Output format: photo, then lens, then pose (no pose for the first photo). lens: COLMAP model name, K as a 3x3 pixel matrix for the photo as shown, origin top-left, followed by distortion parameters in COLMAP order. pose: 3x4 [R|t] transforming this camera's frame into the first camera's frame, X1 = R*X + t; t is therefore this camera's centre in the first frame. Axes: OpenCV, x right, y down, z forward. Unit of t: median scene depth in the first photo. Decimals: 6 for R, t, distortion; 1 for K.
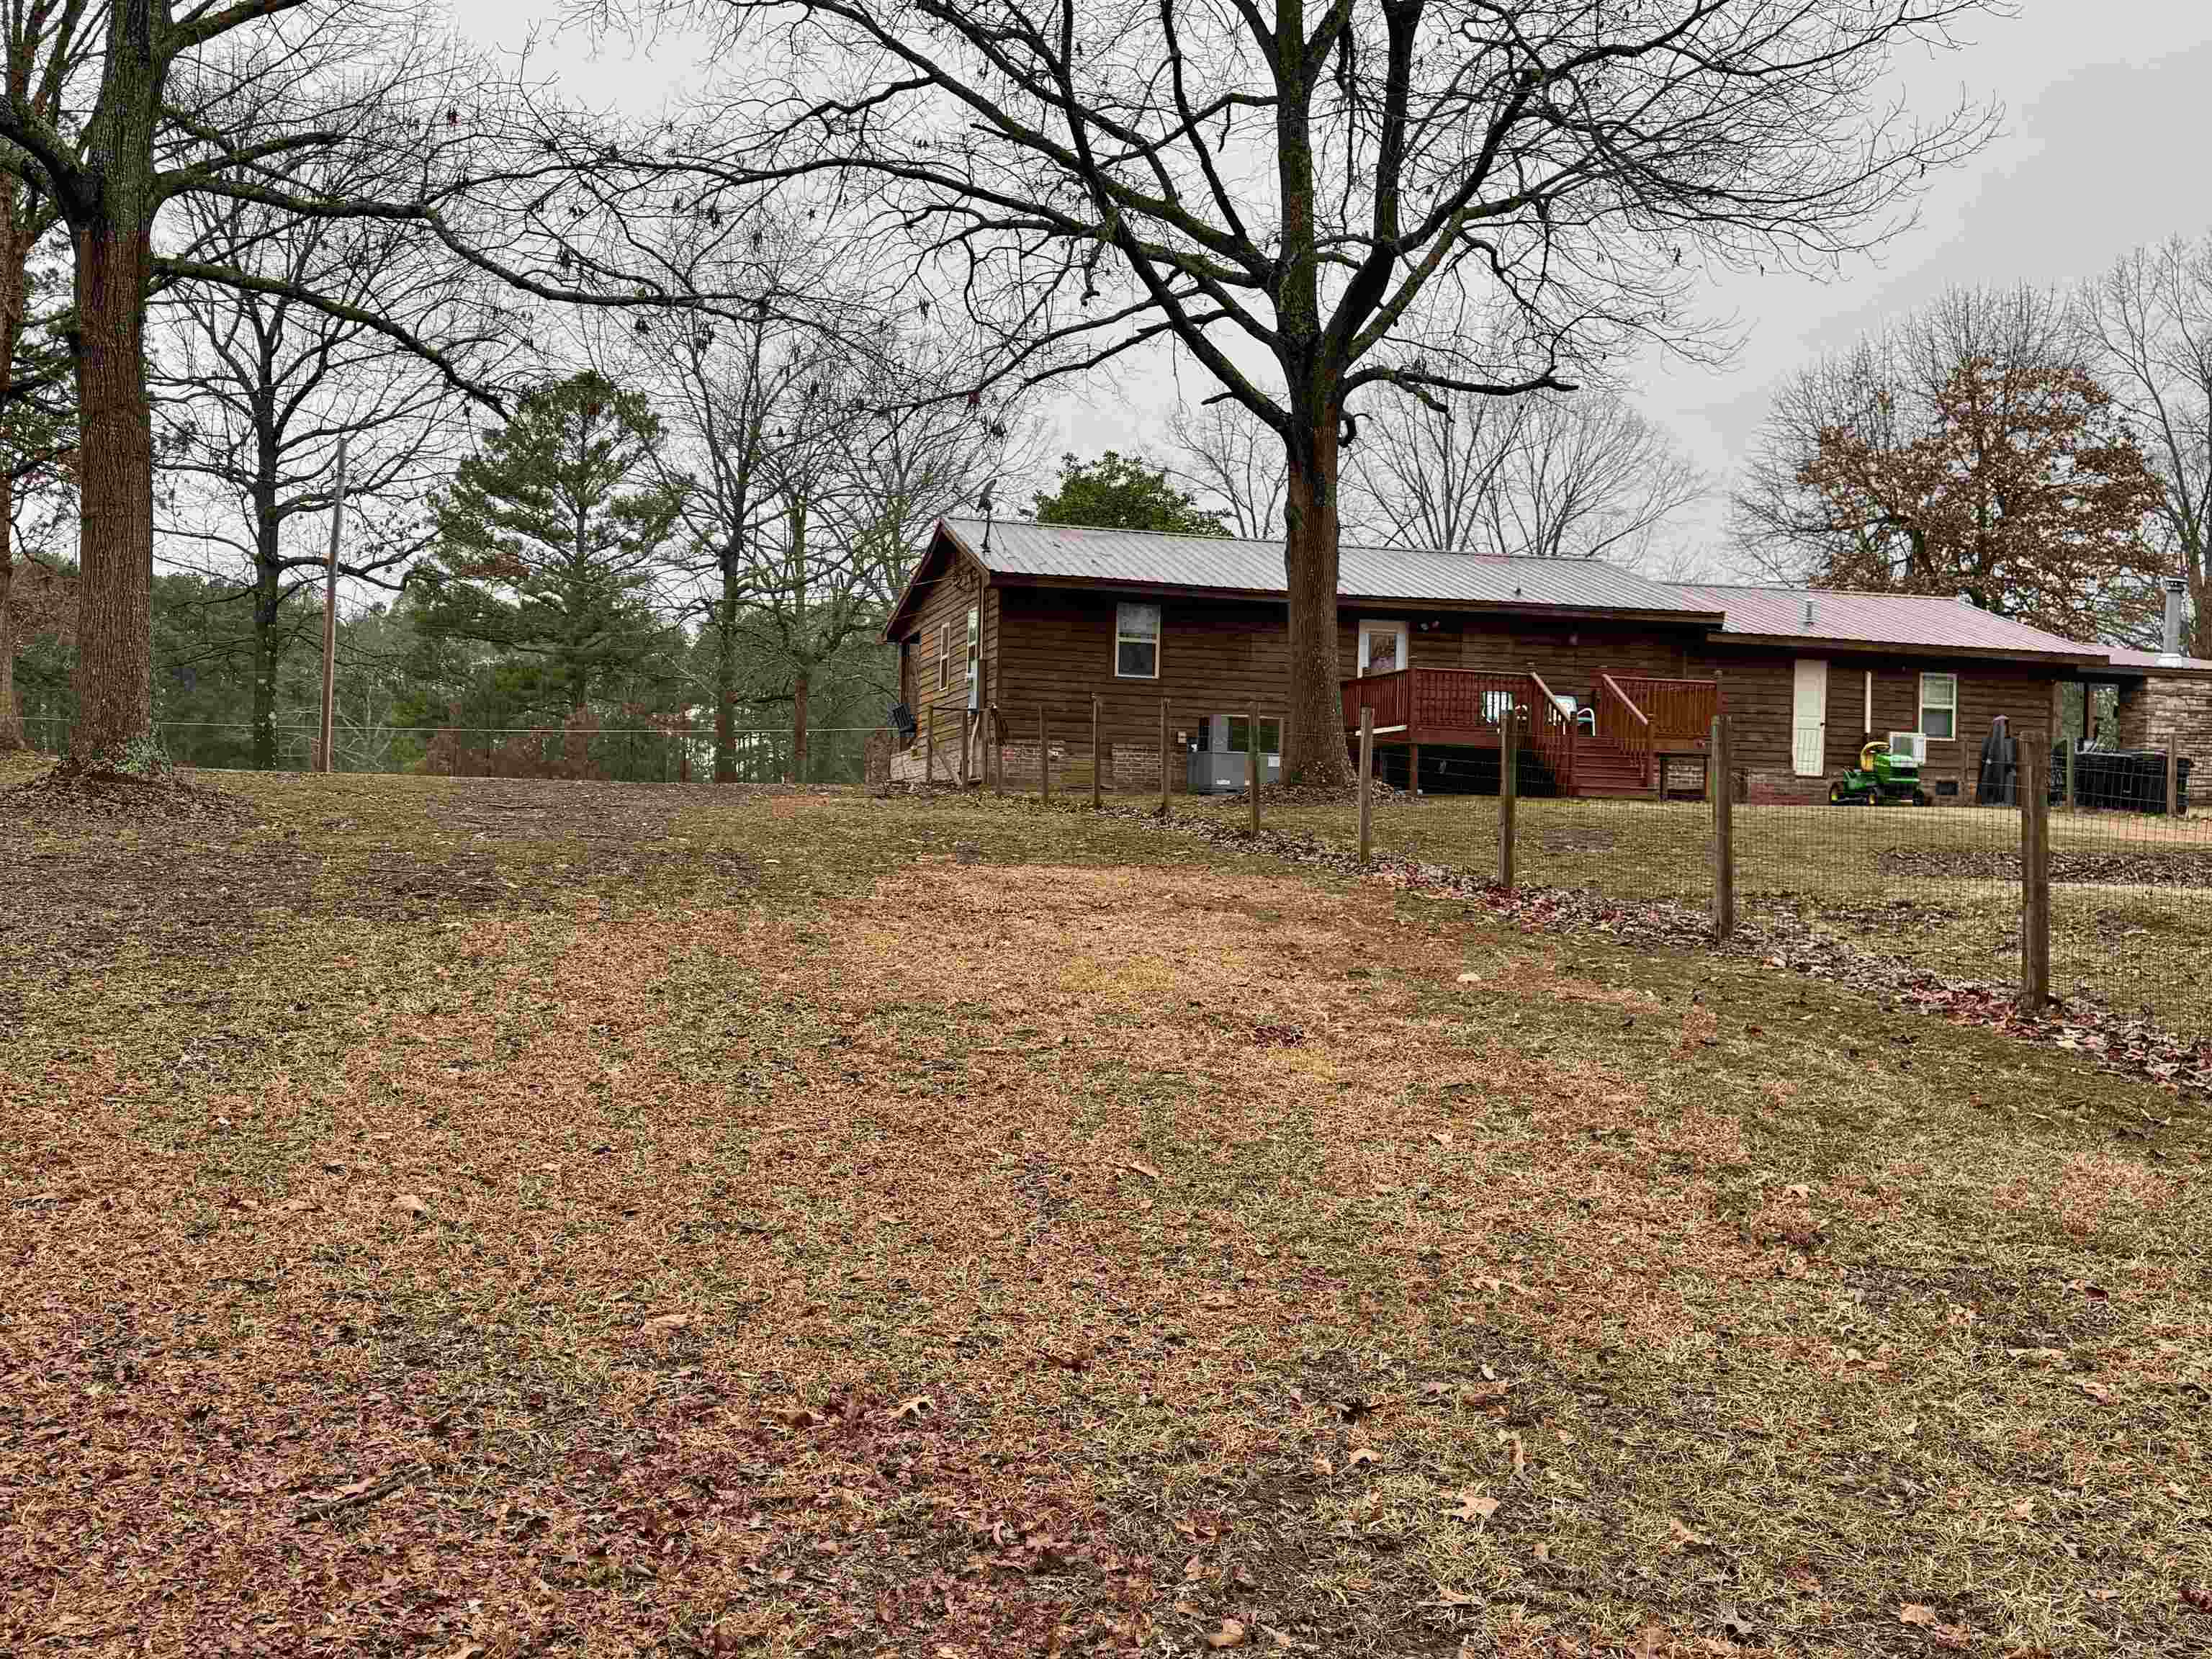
lens RADIAL K [[2117.9, 0, 1106.4], [0, 2117.9, 825.0], [0, 0, 1]] dist [0.039152, 0.000000]
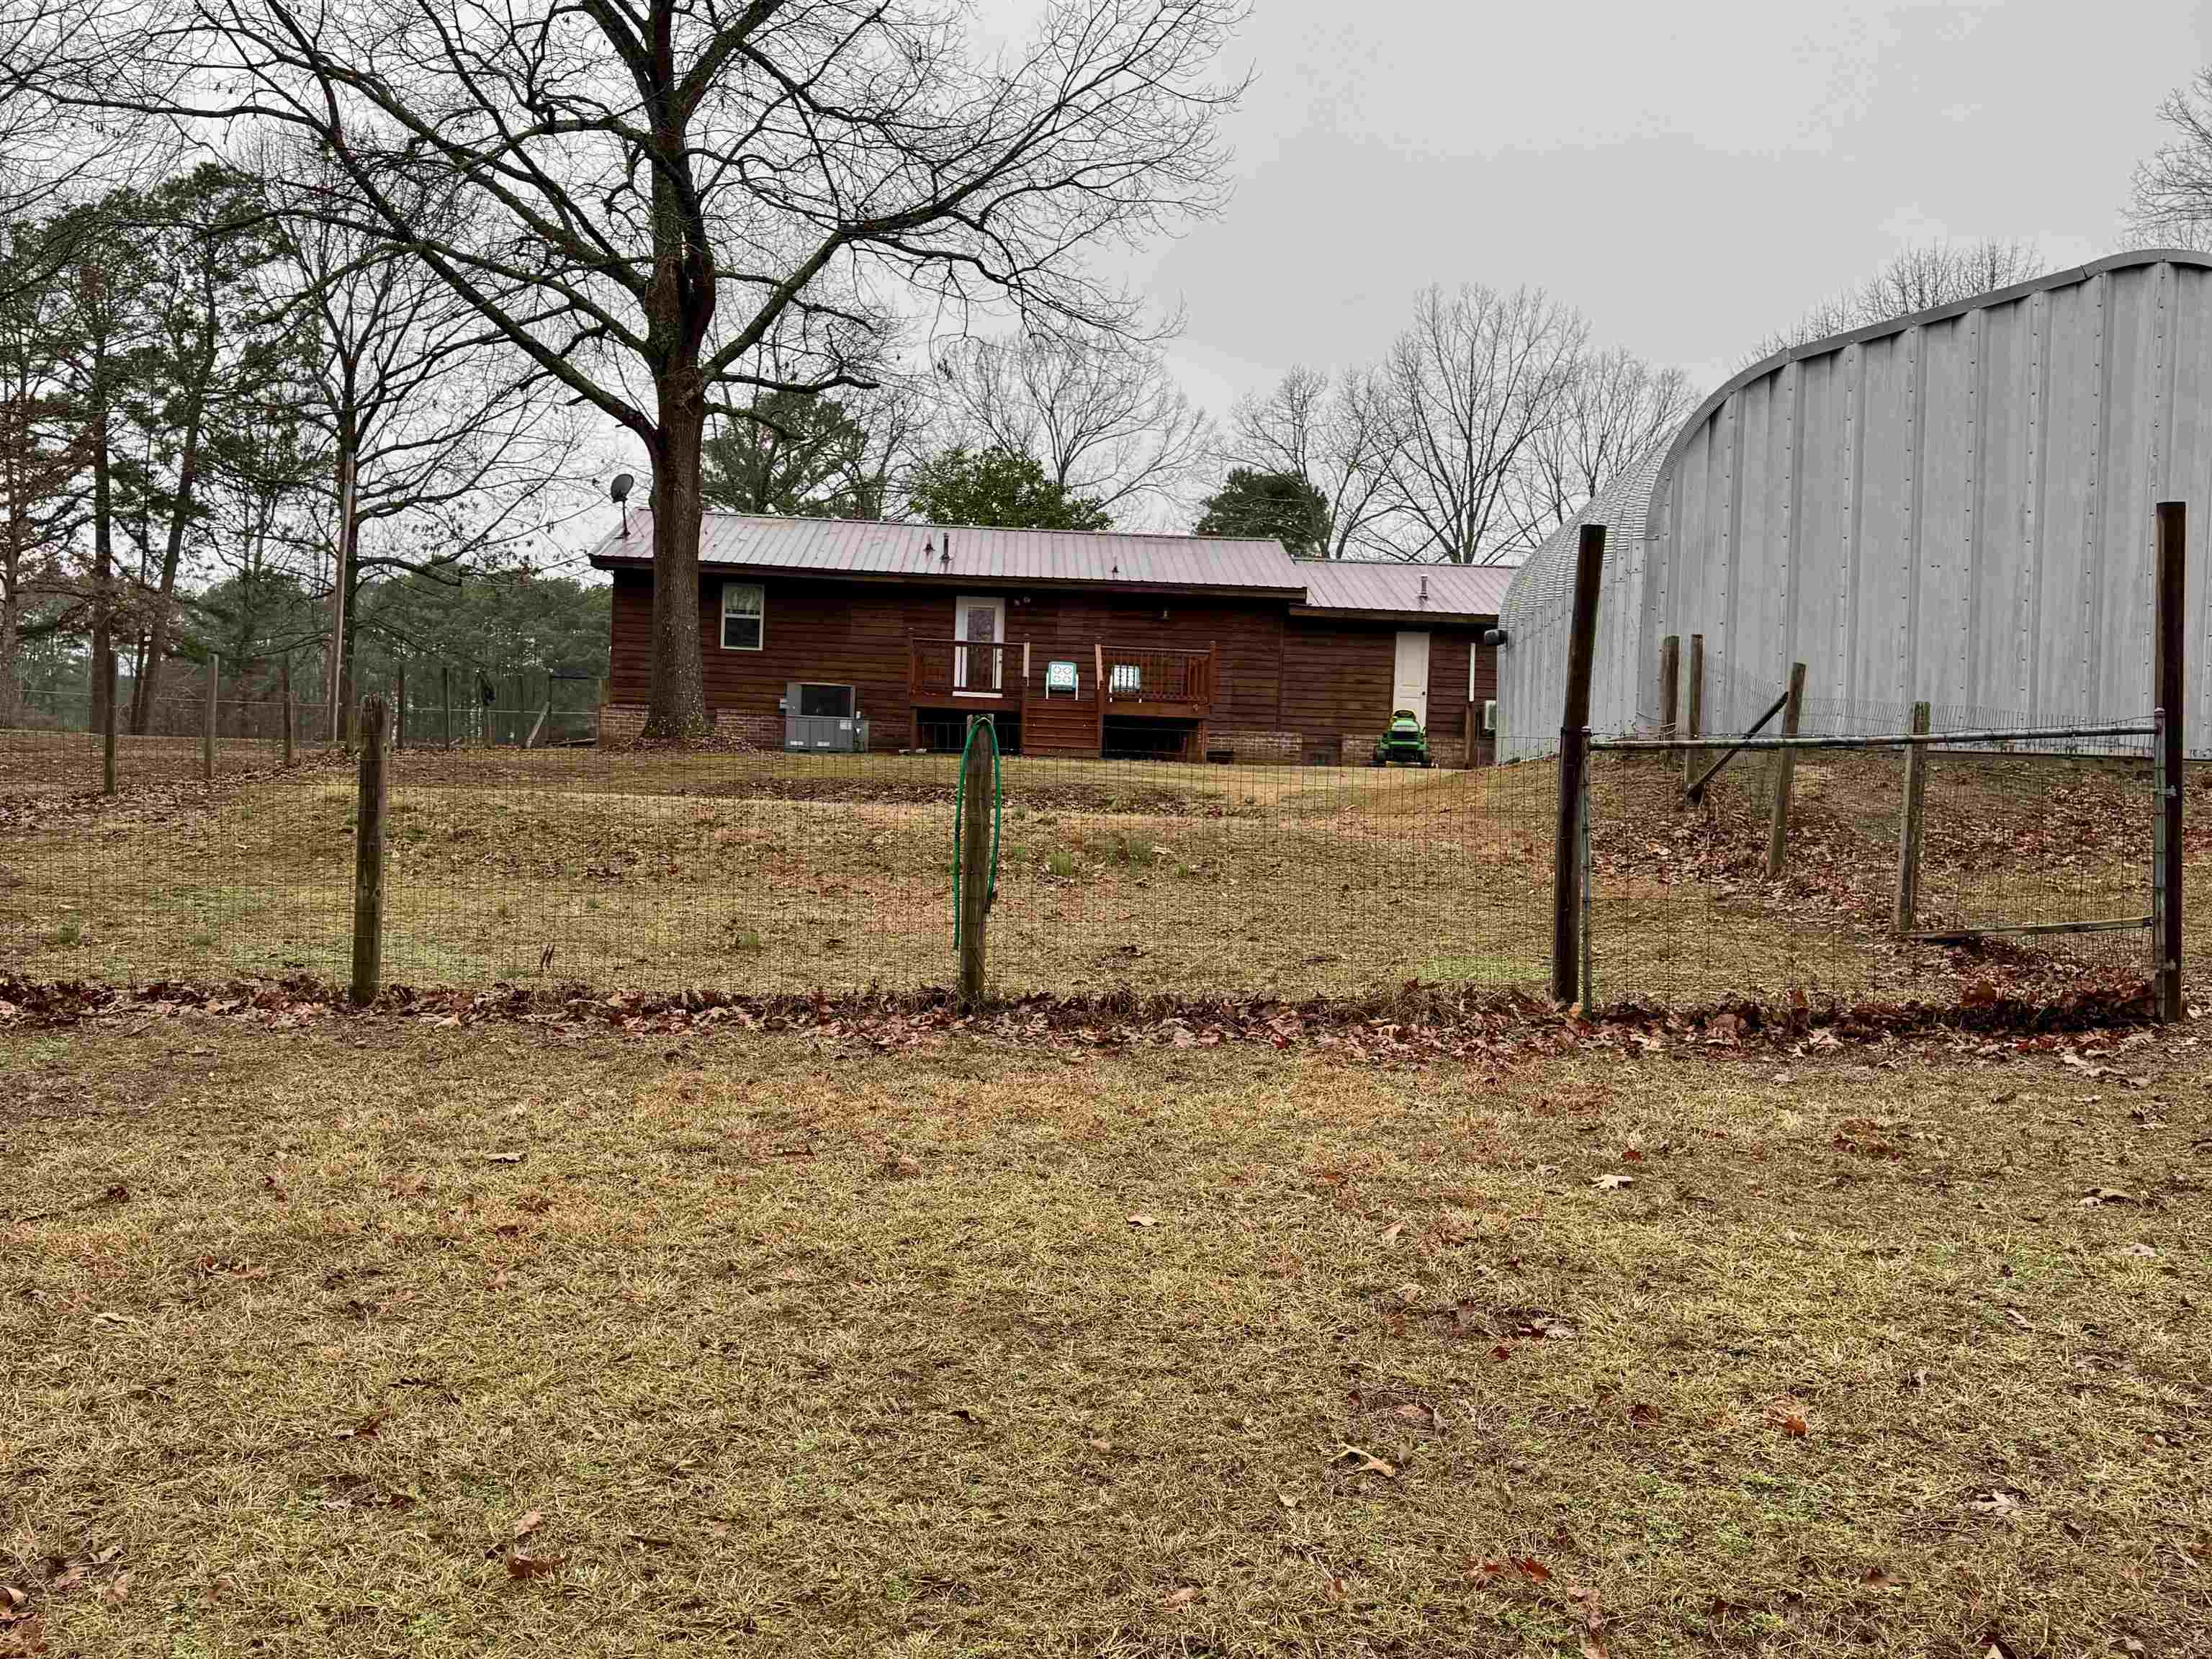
lens RADIAL K [[2117.9, 0, 1105.4], [0, 2117.9, 831.4], [0, 0, 1]] dist [0.039152, 0.000000]
pose [[0.980382, 0.012693, -0.196698, 0.401587], [-0.012079, 0.999918, 0.004321, 0.017986], [0.196737, -0.001860, 0.980455, -0.055050]]
